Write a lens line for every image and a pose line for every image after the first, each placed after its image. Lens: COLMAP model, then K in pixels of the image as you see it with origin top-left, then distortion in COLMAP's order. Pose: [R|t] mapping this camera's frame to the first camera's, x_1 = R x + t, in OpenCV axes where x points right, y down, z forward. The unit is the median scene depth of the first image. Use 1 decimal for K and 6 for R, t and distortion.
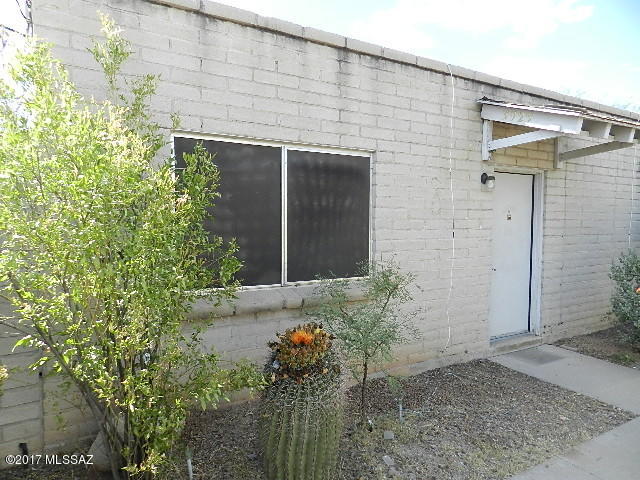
lens RADIAL K [[428.6, 0, 317.9], [0, 428.6, 240.7], [0, 0, 1]] dist [0.020373, 0.000797]
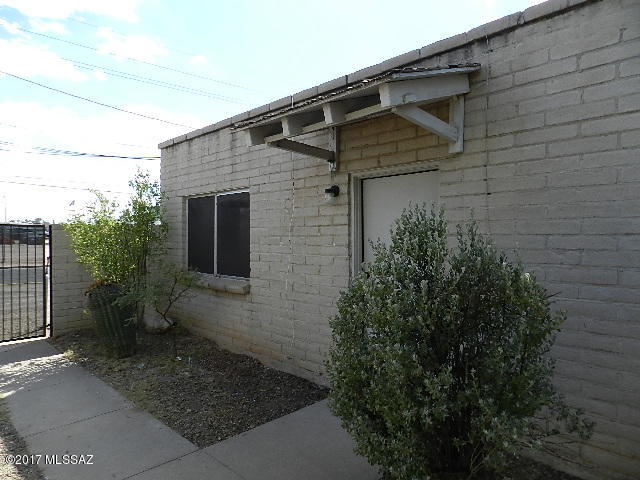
lens RADIAL K [[428.6, 0, 317.5], [0, 428.6, 239.6], [0, 0, 1]] dist [0.020373, 0.000797]
pose [[0.231660, 0.001348, -0.972796, 1.630571], [-0.044374, 0.998973, -0.009183, -0.040612], [0.971784, 0.045294, 0.231482, 0.973622]]
